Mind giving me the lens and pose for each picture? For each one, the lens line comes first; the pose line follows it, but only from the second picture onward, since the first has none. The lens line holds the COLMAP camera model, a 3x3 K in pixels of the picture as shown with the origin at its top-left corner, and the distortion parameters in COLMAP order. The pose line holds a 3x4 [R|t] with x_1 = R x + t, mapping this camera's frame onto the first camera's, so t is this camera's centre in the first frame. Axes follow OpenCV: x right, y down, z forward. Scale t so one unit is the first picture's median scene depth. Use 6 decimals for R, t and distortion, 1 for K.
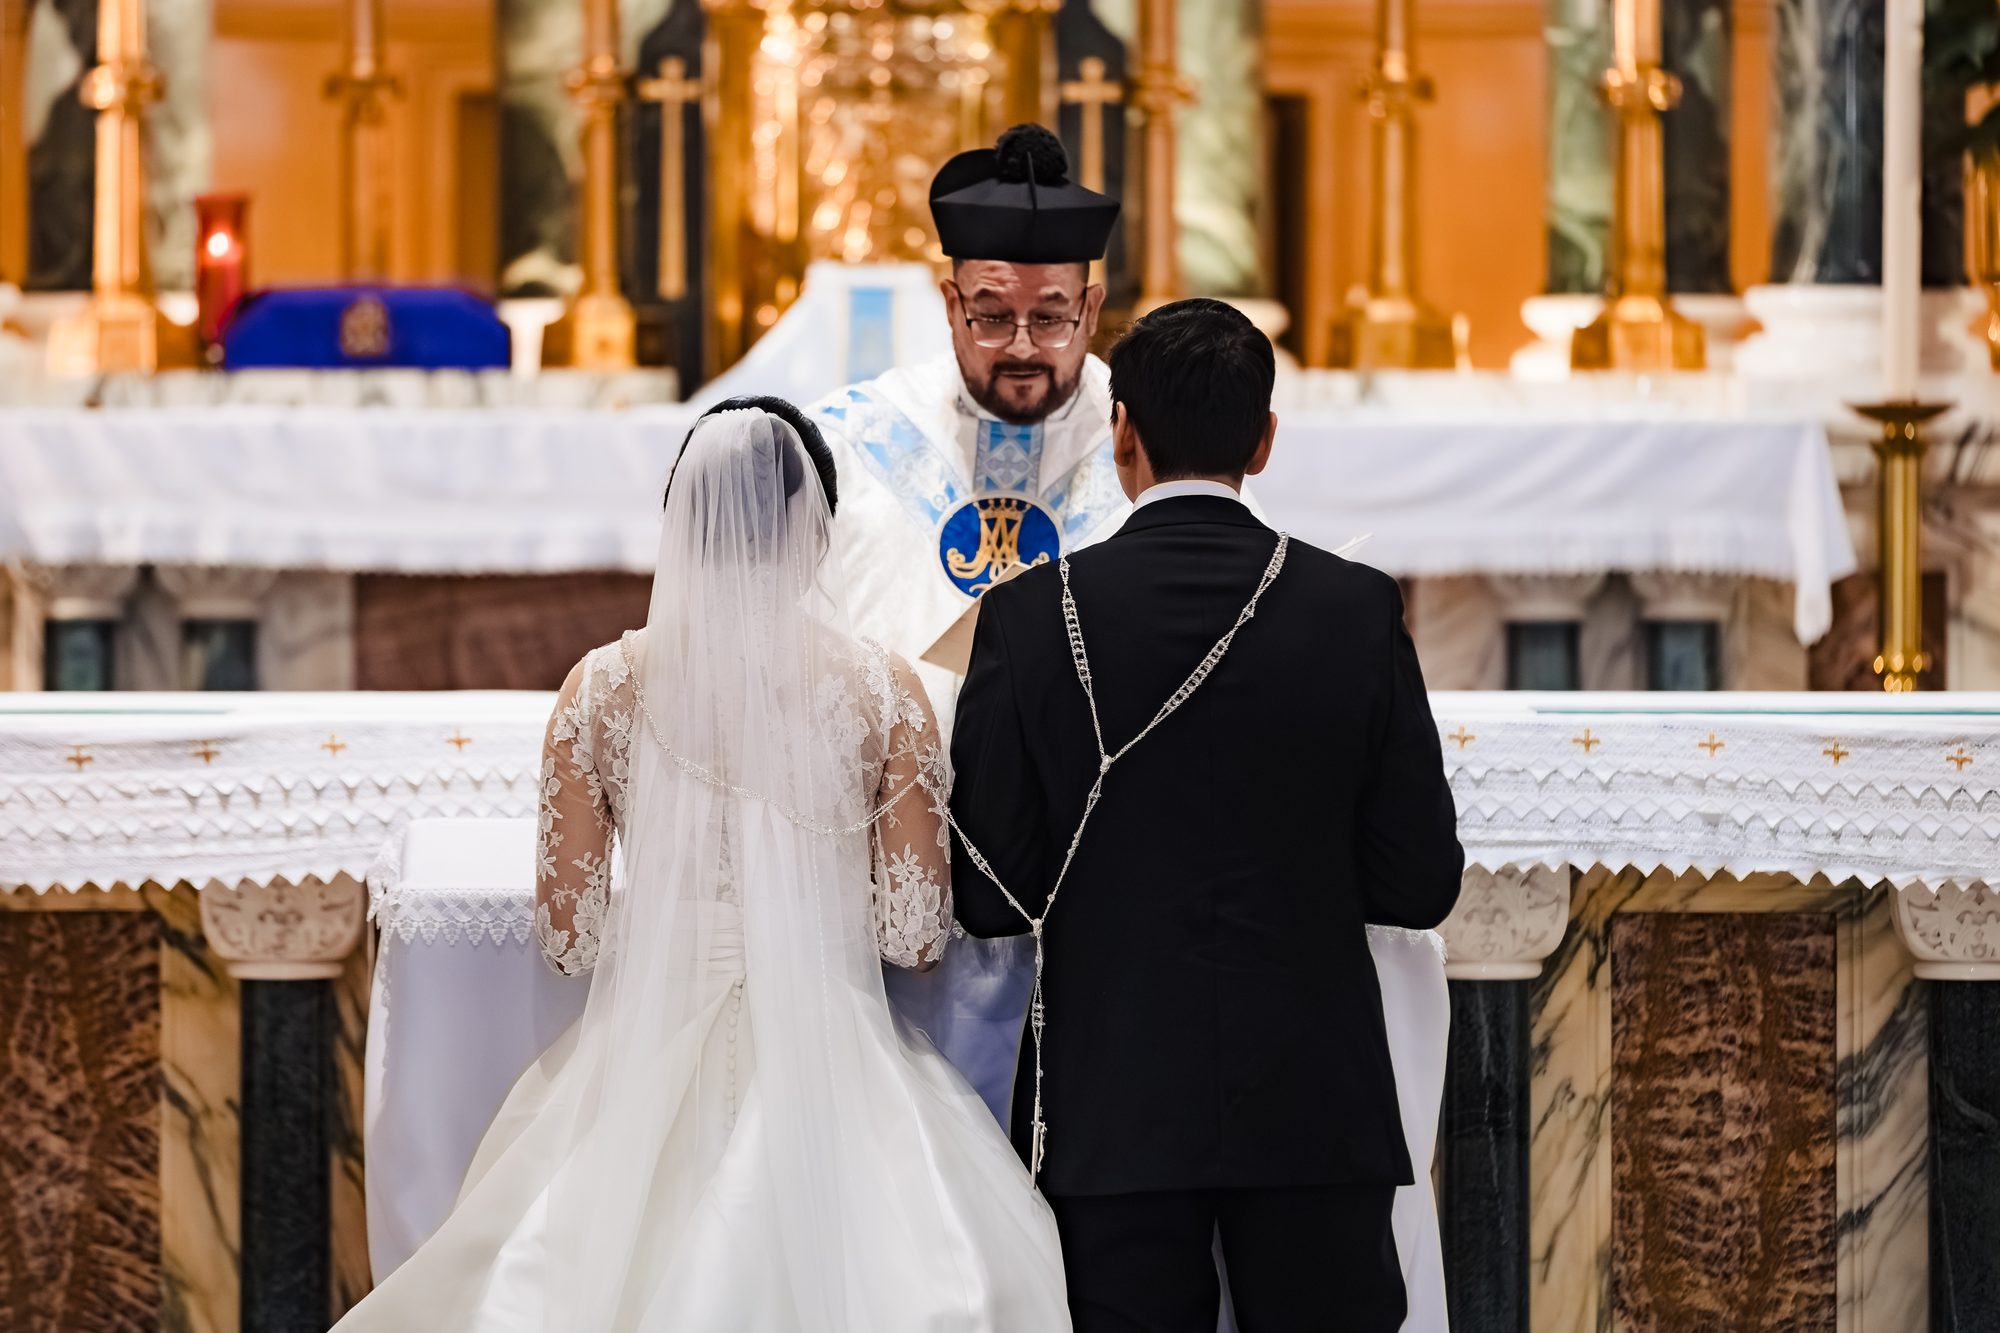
lens RADIAL K [[2415.7, 0, 1000.0], [0, 2415.7, 666.5], [0, 0, 1]] dist [-0.043003, 0.036988]
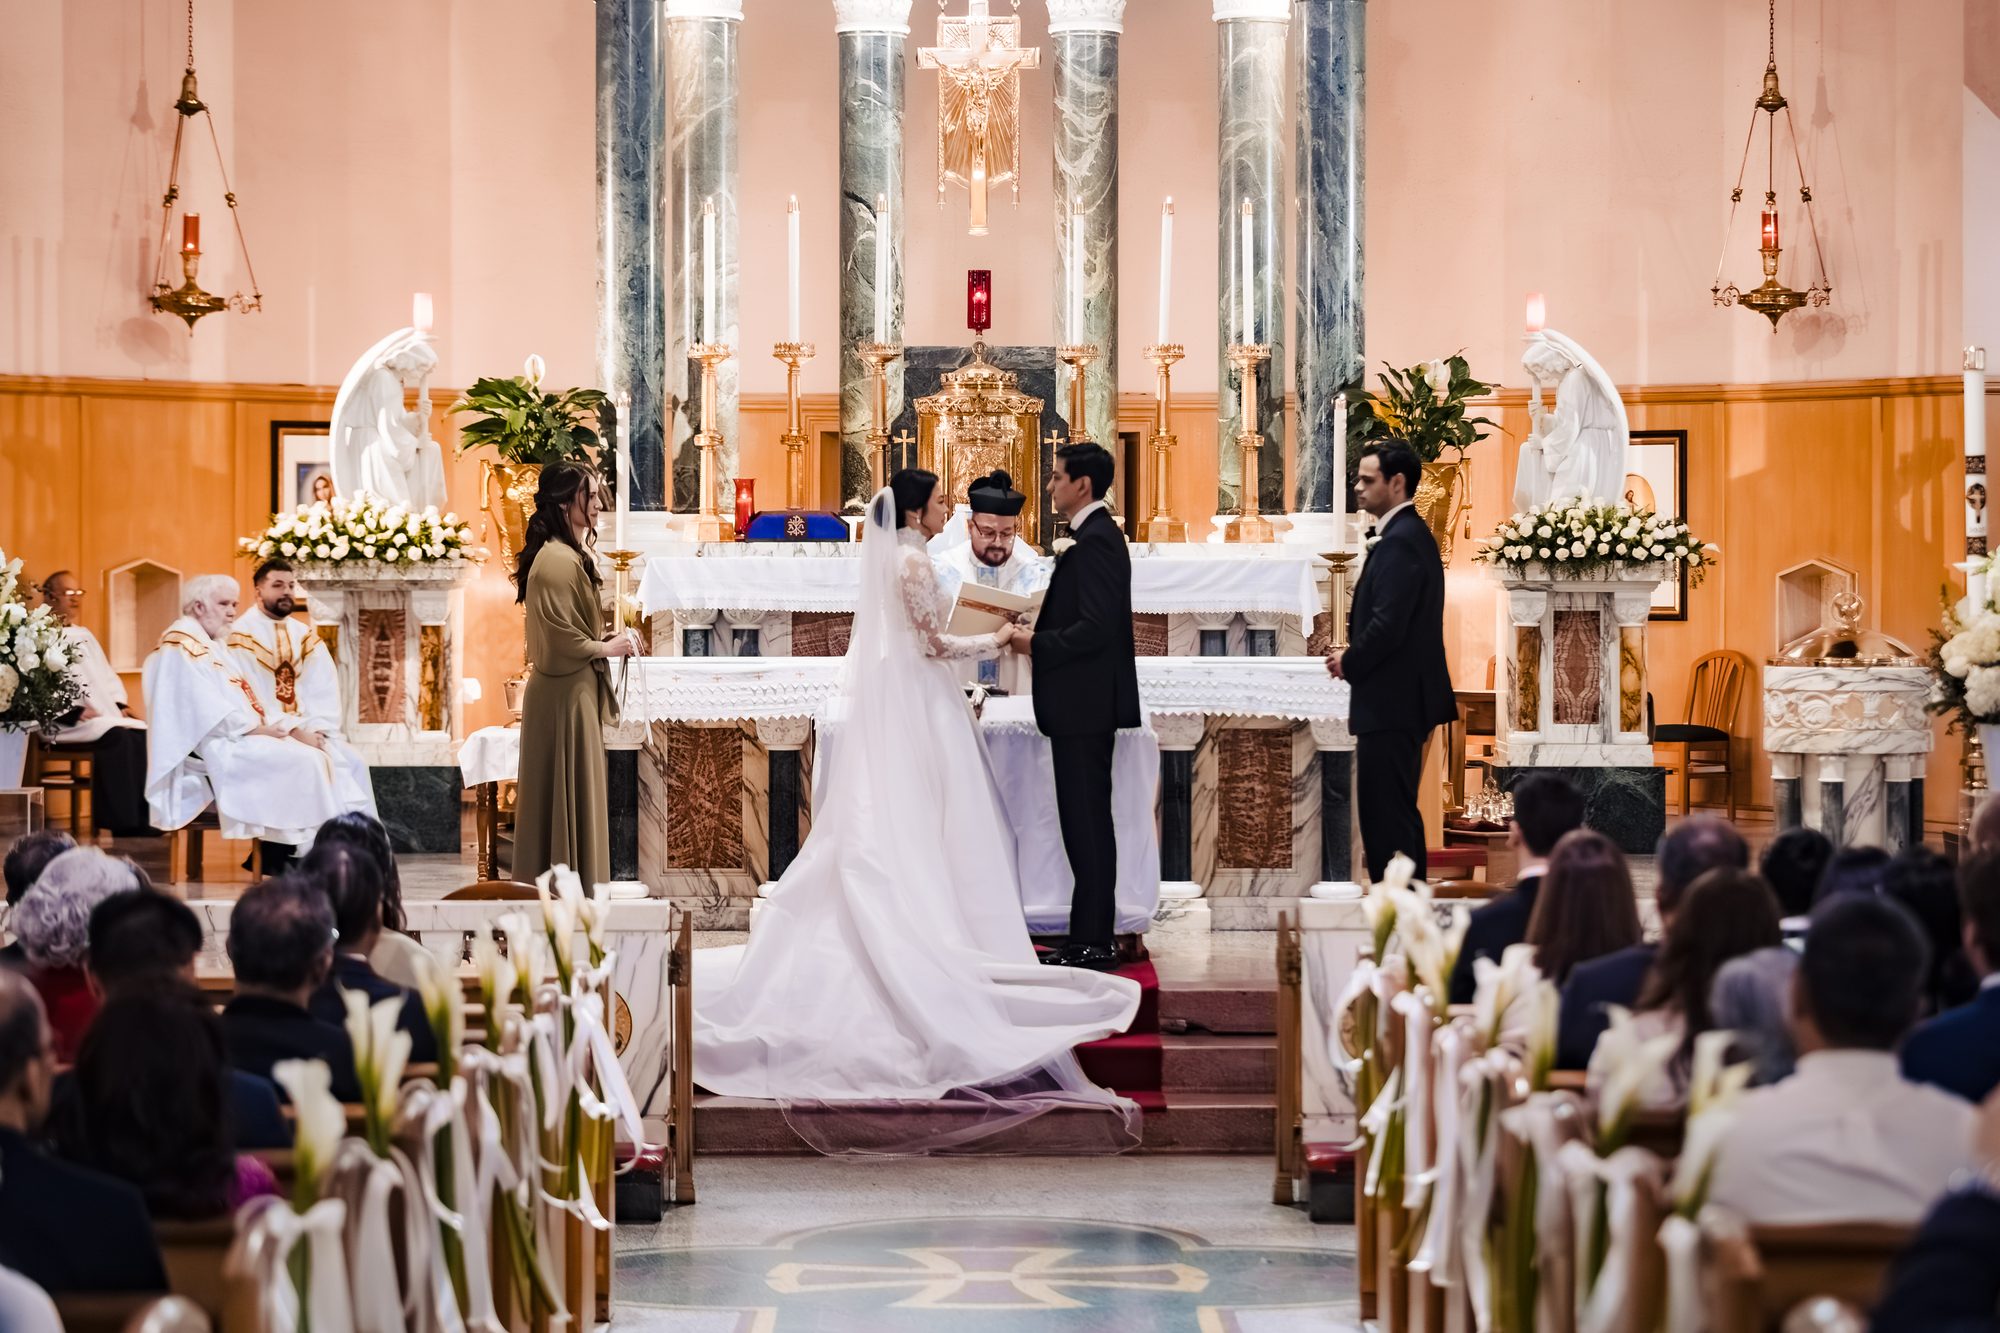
lens RADIAL K [[5691.8, 0, 1000.0], [0, 5691.8, 666.5], [0, 0, 1]] dist [-0.004986, -1.011821]
pose [[0.998976, 0.000949, -0.045238, 0.278561], [0.000033, 0.999765, 0.021690, -0.122148], [0.045248, -0.021670, 0.998741, -5.696500]]
